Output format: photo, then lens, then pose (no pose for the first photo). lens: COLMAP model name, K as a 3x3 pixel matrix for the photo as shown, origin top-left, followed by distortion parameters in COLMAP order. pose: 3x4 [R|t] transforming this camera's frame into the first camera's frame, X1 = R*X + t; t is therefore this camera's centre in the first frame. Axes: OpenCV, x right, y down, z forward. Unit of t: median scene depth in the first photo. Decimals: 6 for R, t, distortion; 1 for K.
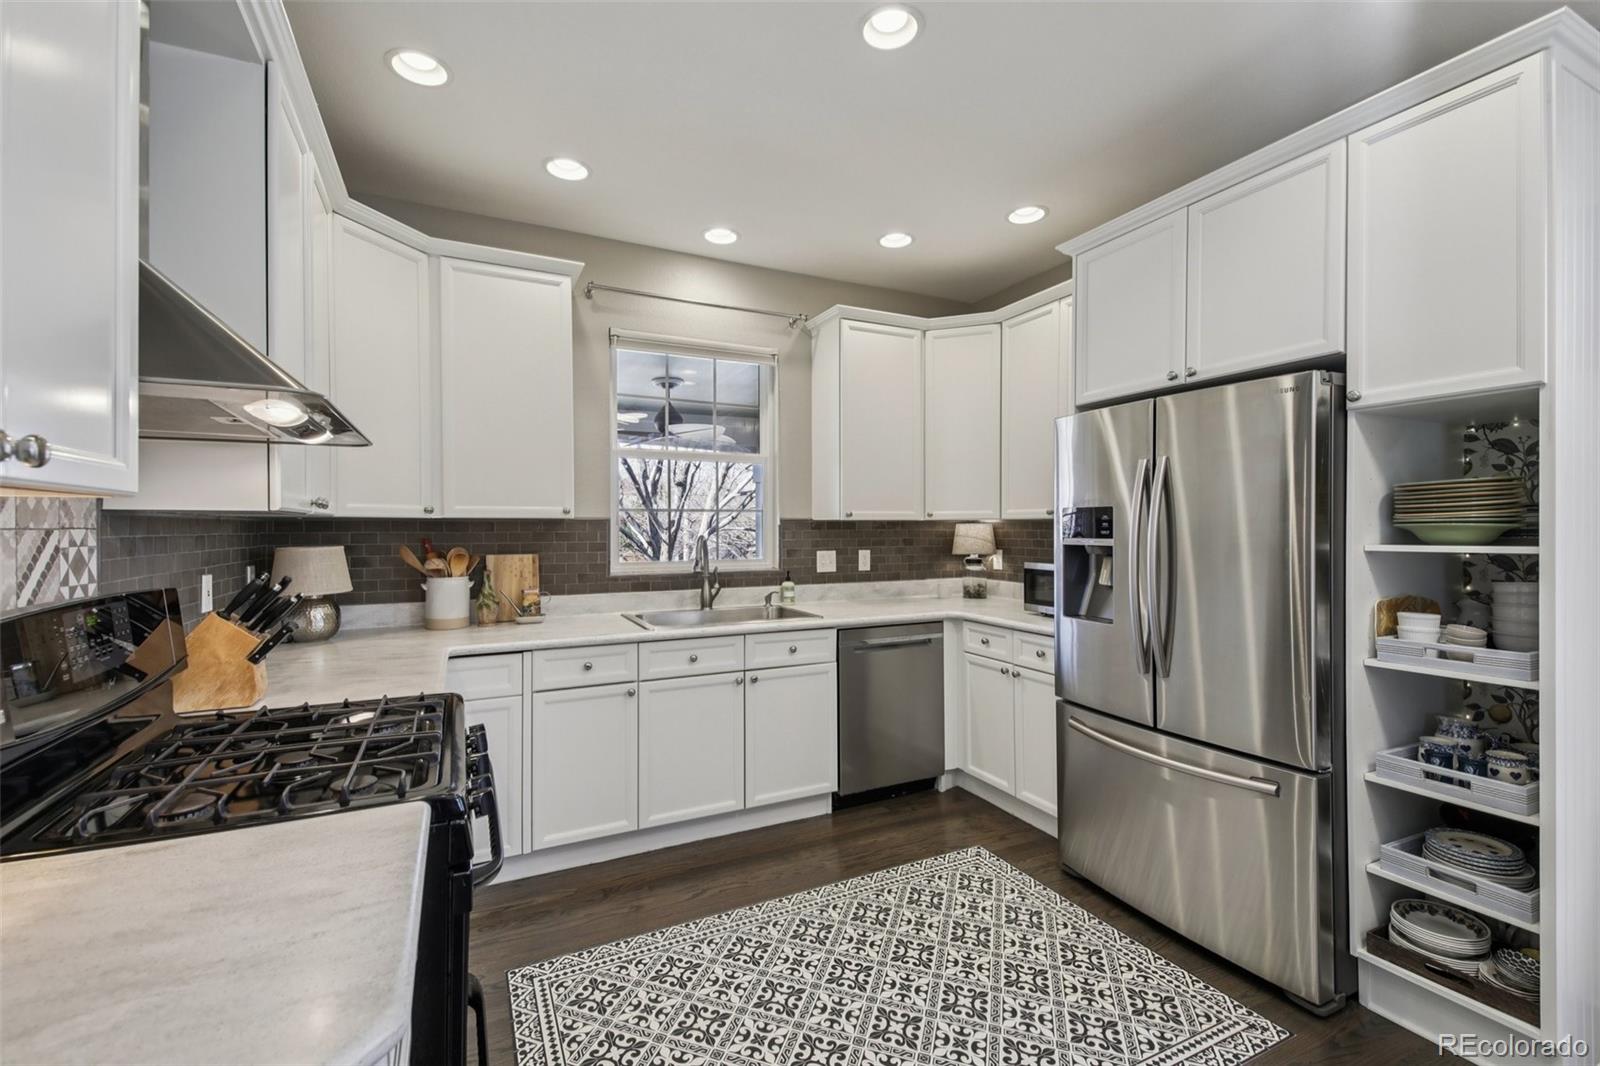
lens RADIAL K [[686.2, 0, 794.0], [0, 686.2, 529.0], [0, 0, 1]] dist [0.044588, -0.026155]
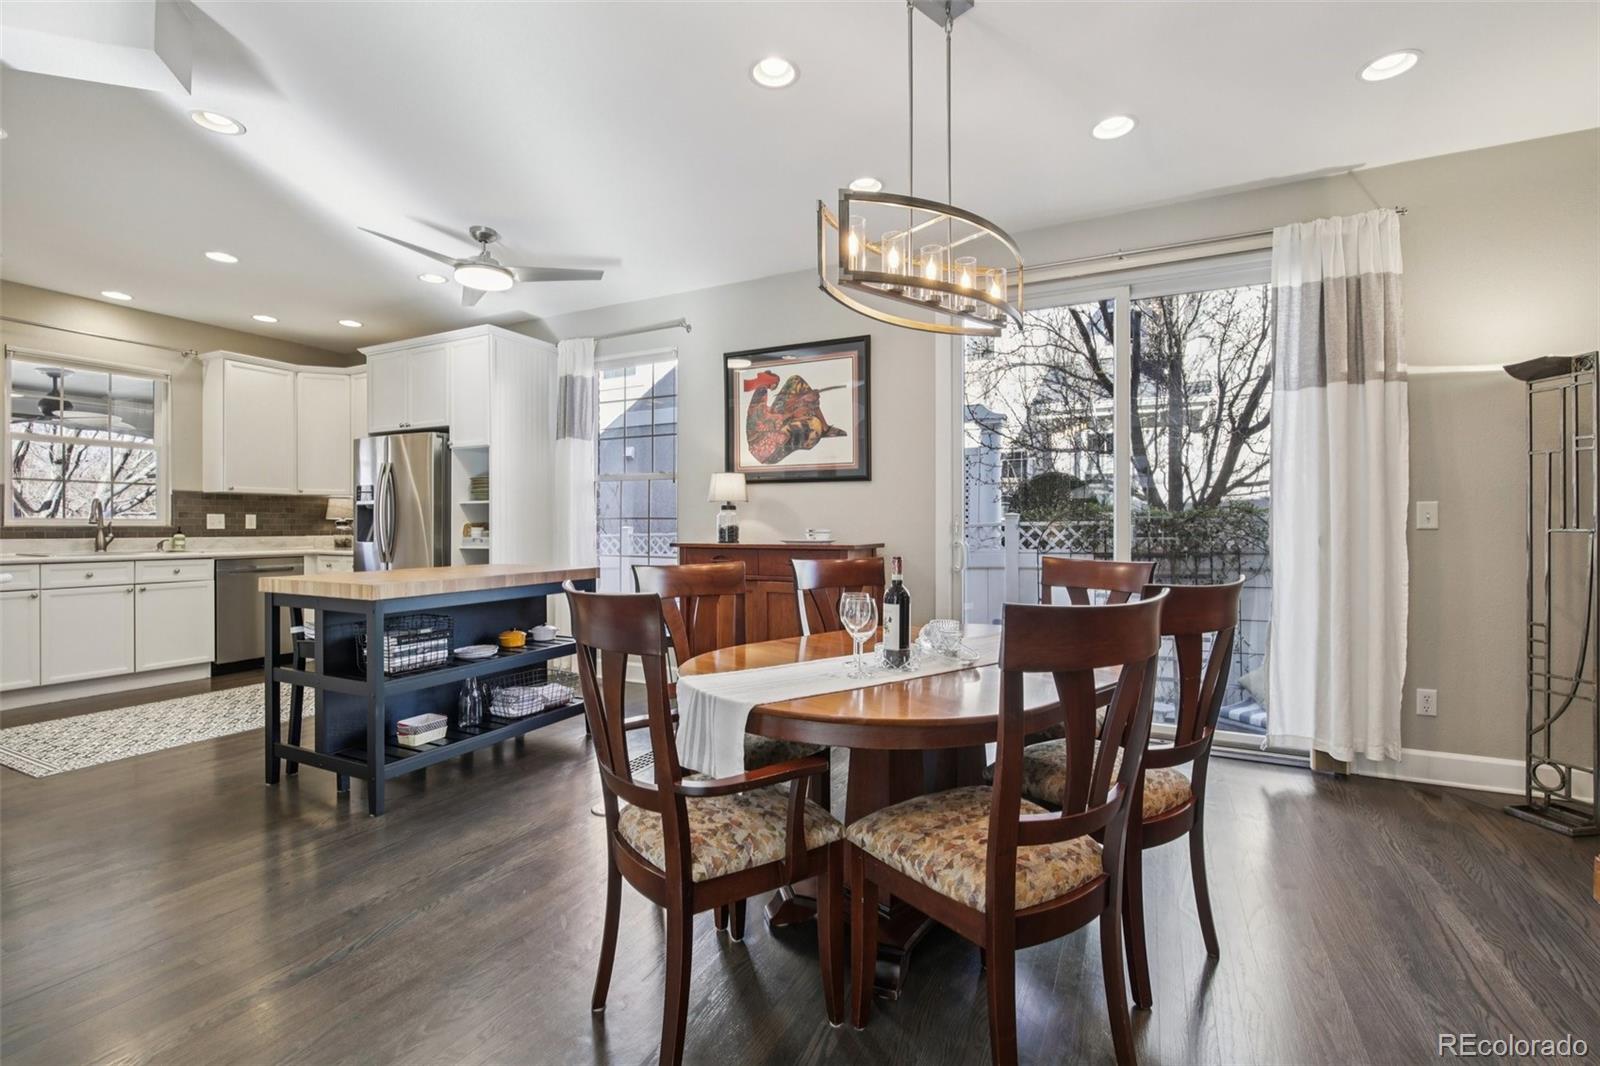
lens RADIAL K [[703.0, 0, 799.2], [0, 703.0, 528.2], [0, 0, 1]] dist [0.000181, -0.005417]
pose [[0.790625, 0.002245, 0.612296, 0.140480], [-0.000964, 0.999997, -0.002422, 0.078439], [-0.612300, 0.001324, 0.790625, -1.122628]]
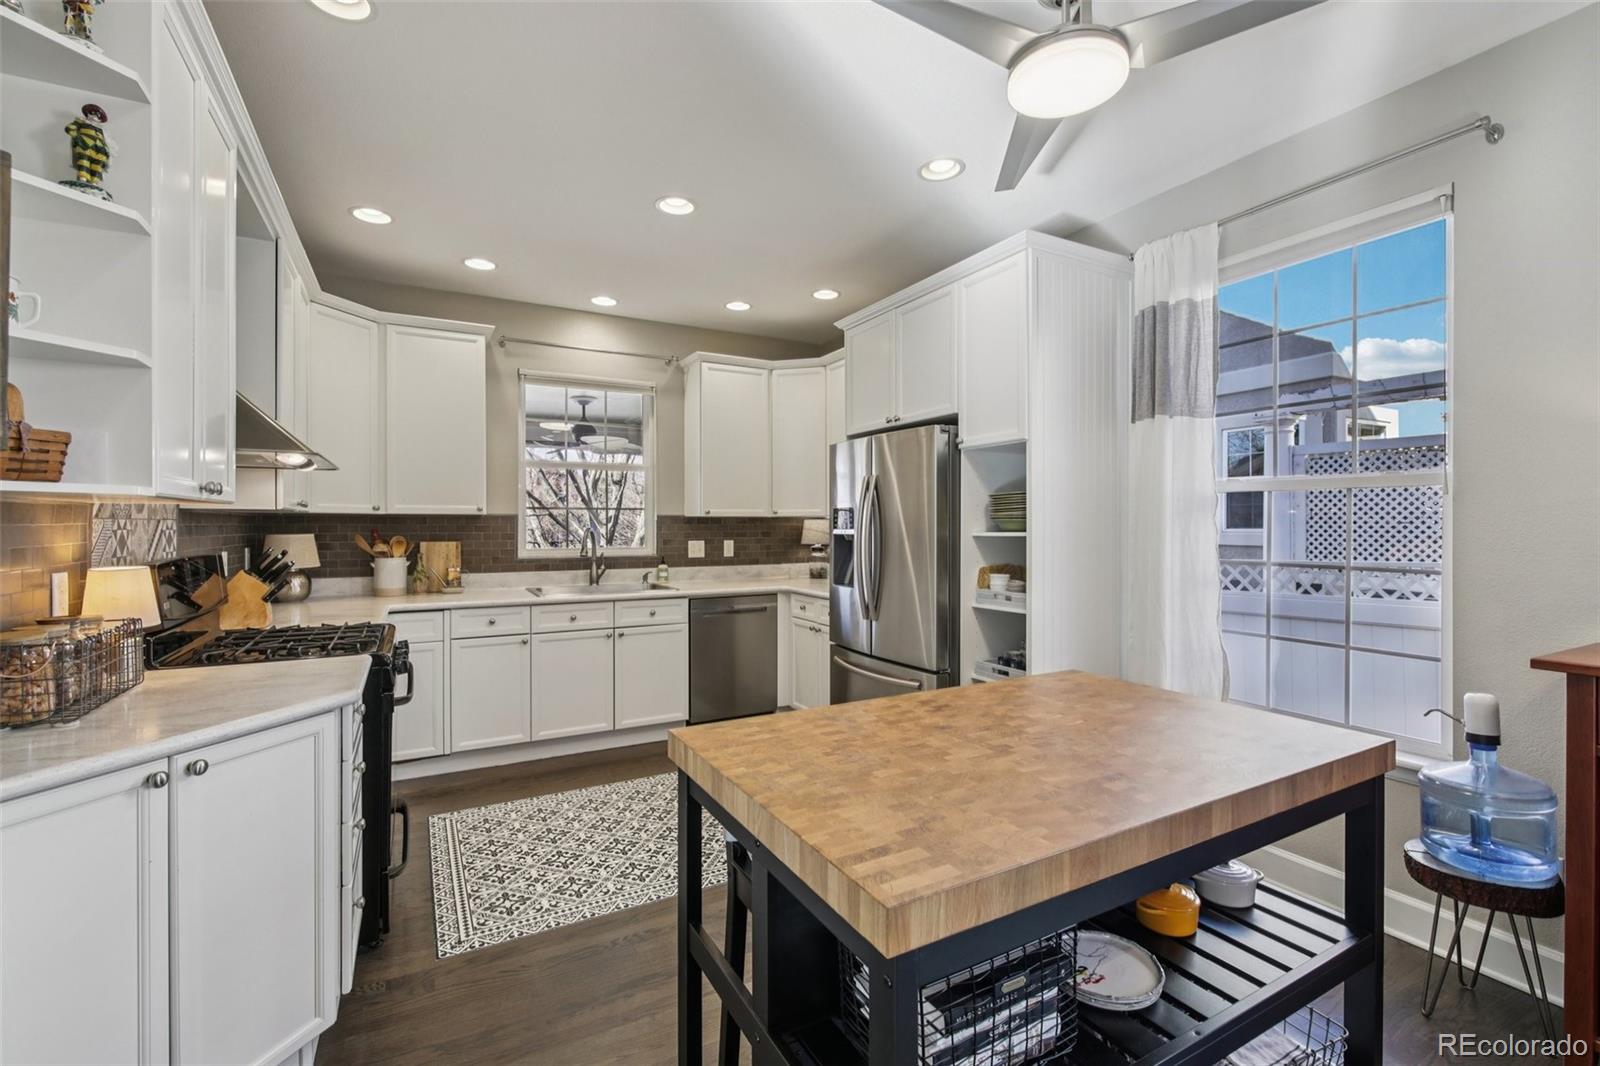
lens RADIAL K [[702.9, 0, 795.3], [0, 702.9, 522.8], [0, 0, 1]] dist [-0.001527, -0.000147]
pose [[0.998904, 0.002247, 0.046742, 0.208159], [-0.002014, 0.999985, -0.005027, 0.006044], [-0.046753, 0.004927, 0.998894, -0.375560]]
